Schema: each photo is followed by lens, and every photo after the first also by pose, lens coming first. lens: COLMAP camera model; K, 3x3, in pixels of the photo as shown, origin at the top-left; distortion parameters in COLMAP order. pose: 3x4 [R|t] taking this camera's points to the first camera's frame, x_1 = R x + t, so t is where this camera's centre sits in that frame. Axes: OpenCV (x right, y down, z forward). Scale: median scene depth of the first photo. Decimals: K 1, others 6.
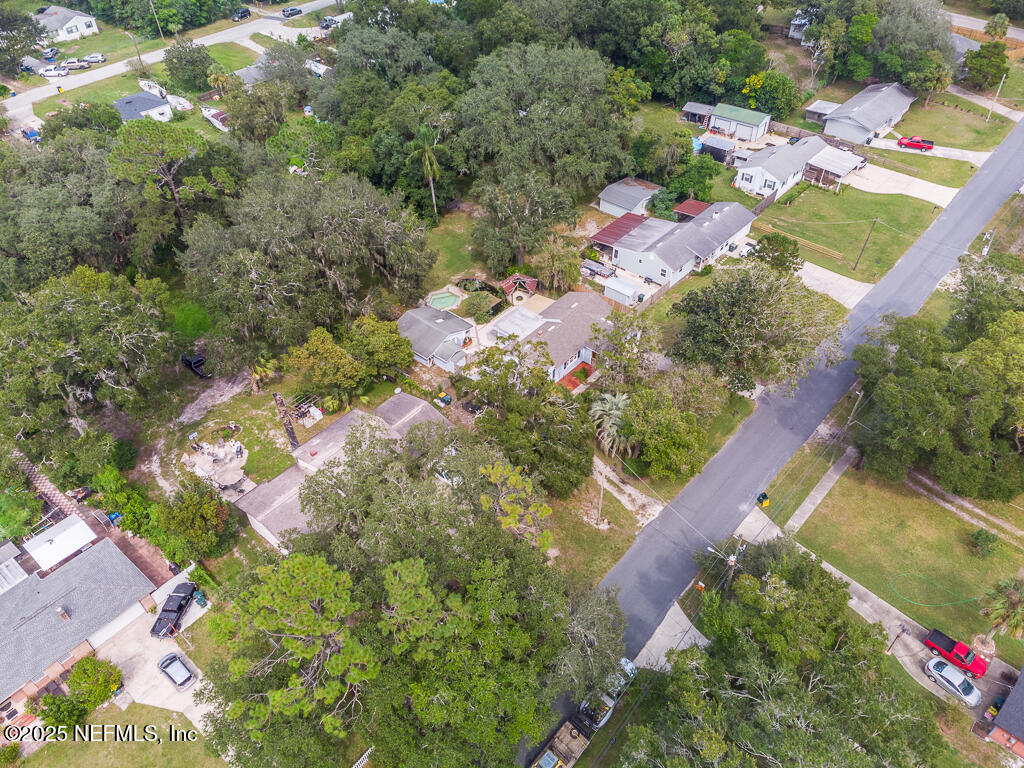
lens RADIAL K [[784.7, 0, 510.6], [0, 784.7, 386.3], [0, 0, 1]] dist [0.087315, -0.094687]
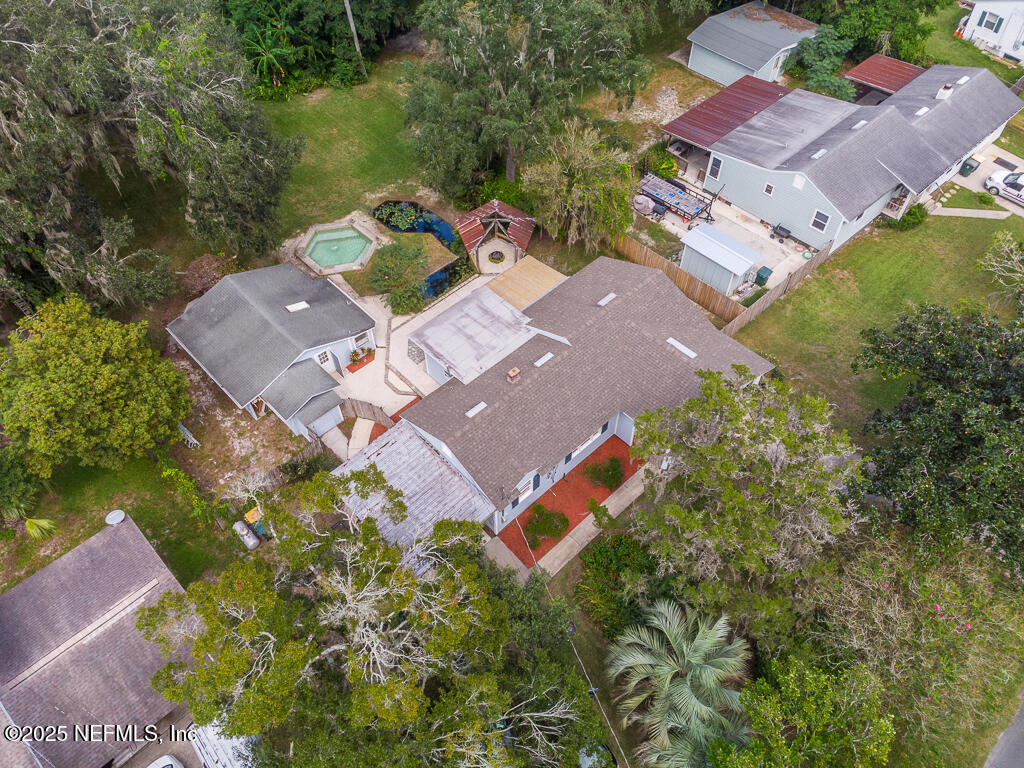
lens RADIAL K [[784.7, 0, 507.9], [0, 784.7, 393.3], [0, 0, 1]] dist [0.087315, -0.094687]
pose [[0.995102, 0.082123, -0.055033, 0.049357], [-0.072187, 0.983971, 0.163064, -0.105658], [0.067542, -0.158292, 0.985079, 0.515098]]
